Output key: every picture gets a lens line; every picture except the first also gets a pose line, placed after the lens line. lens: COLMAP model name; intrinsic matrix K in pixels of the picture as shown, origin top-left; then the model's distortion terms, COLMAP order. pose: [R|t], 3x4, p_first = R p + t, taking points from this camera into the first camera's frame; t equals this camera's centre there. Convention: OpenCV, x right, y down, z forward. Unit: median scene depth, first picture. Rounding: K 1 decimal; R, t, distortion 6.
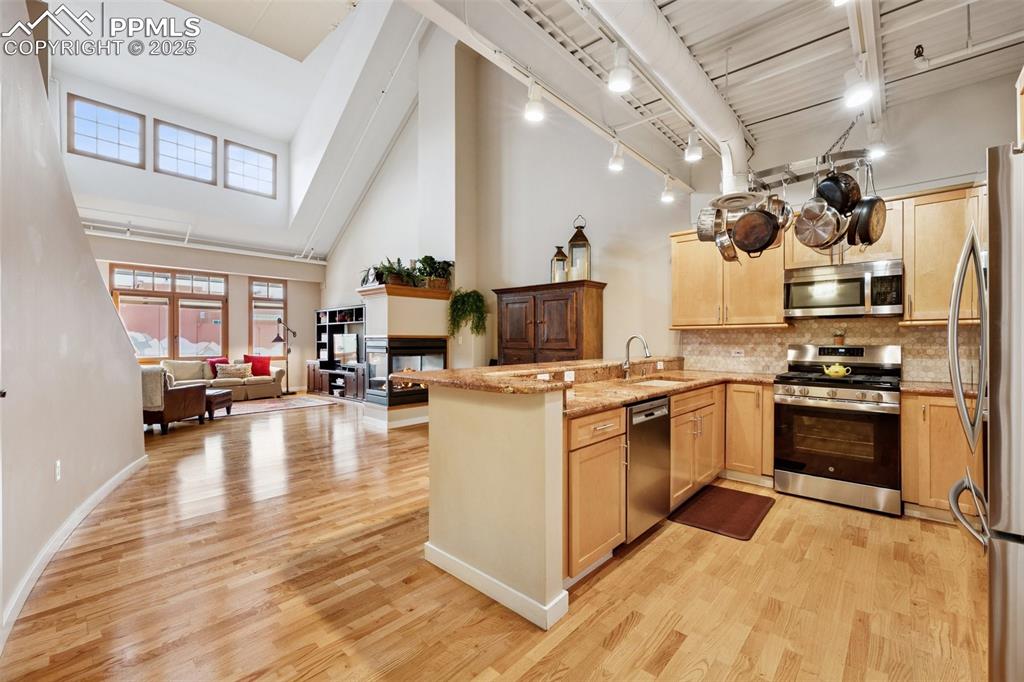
lens RADIAL K [[428.9, 0, 513.5], [0, 428.9, 340.0], [0, 0, 1]] dist [-0.001701, 0.000711]
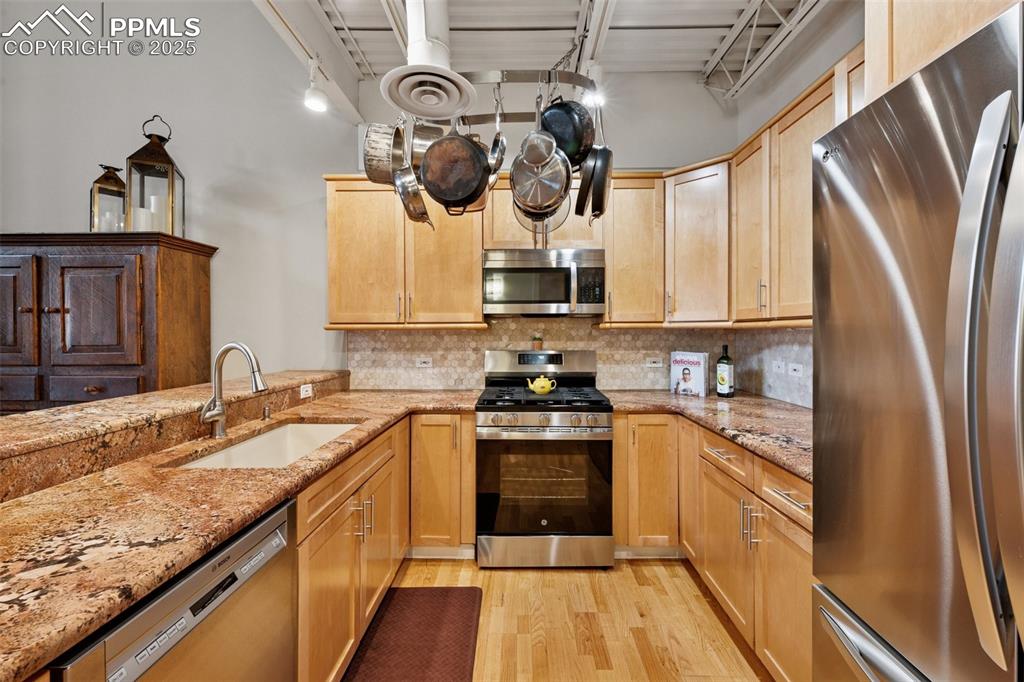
lens RADIAL K [[428.9, 0, 519.2], [0, 428.9, 337.8], [0, 0, 1]] dist [-0.001701, 0.000711]
pose [[0.747242, -0.008658, 0.664496, 0.193935], [0.002993, 0.999949, 0.009663, -0.020458], [-0.664545, -0.005232, 0.747230, 0.418208]]
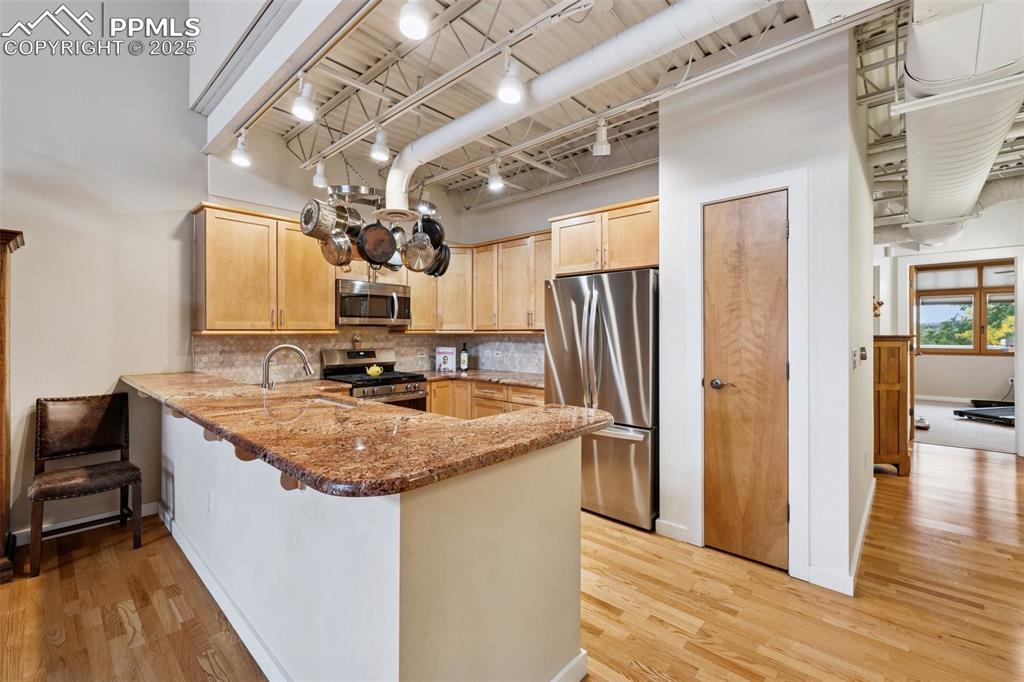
lens RADIAL K [[428.9, 0, 509.0], [0, 428.9, 335.4], [0, 0, 1]] dist [-0.001701, 0.000711]
pose [[0.005679, -0.004762, 0.999973, -0.421511], [0.003774, 0.999982, 0.004741, -0.029775], [-0.999977, 0.003747, 0.005697, 0.578816]]
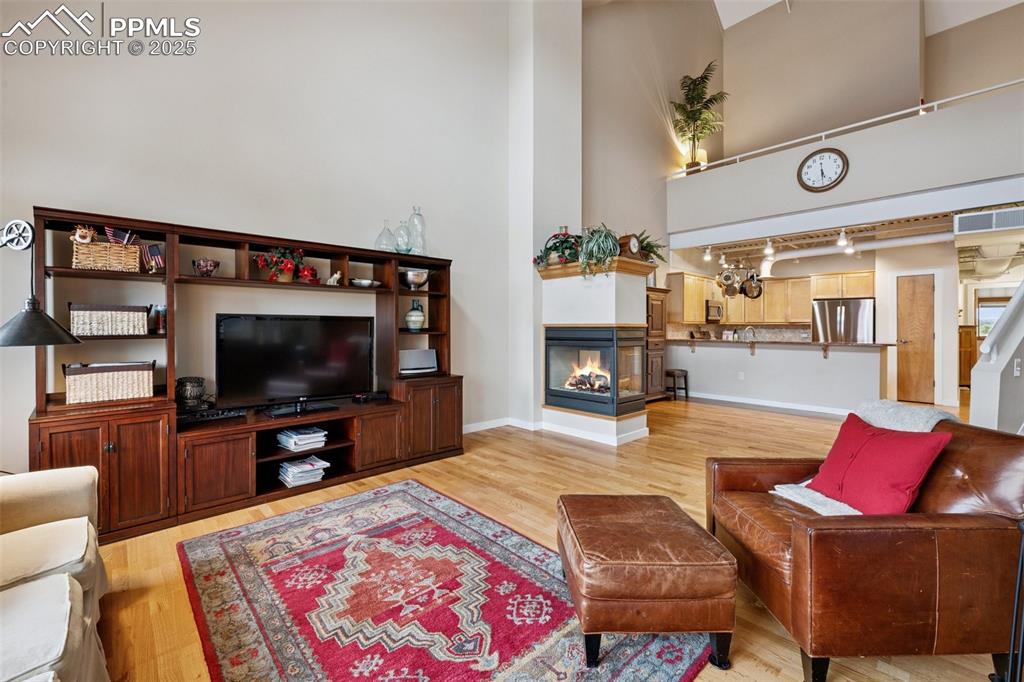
lens RADIAL K [[428.9, 0, 516.3], [0, 428.9, 327.8], [0, 0, 1]] dist [-0.001701, 0.000711]
pose [[0.065060, 0.001017, 0.997881, -1.823922], [0.000530, 0.999999, -0.001054, -0.006159], [-0.997881, 0.000597, 0.065059, 1.916602]]
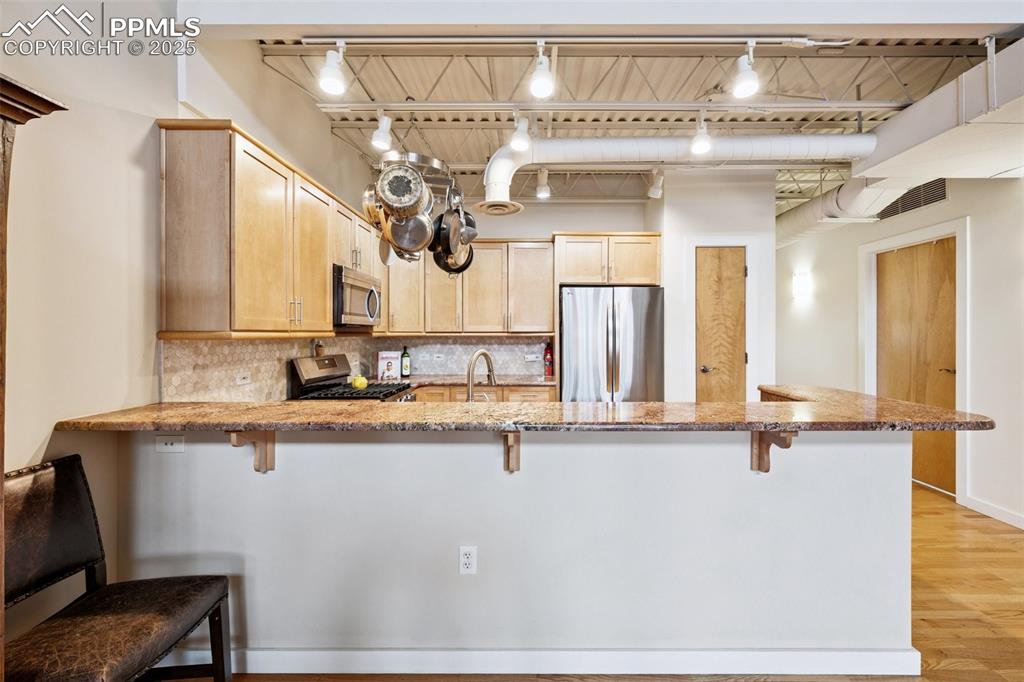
lens RADIAL K [[428.9, 0, 525.6], [0, 428.9, 336.5], [0, 0, 1]] dist [-0.001701, 0.000711]
pose [[-0.668776, -0.002003, 0.743461, -0.194916], [0.004197, 0.999970, 0.006470, -0.033756], [-0.743452, 0.007447, -0.668748, 1.283904]]
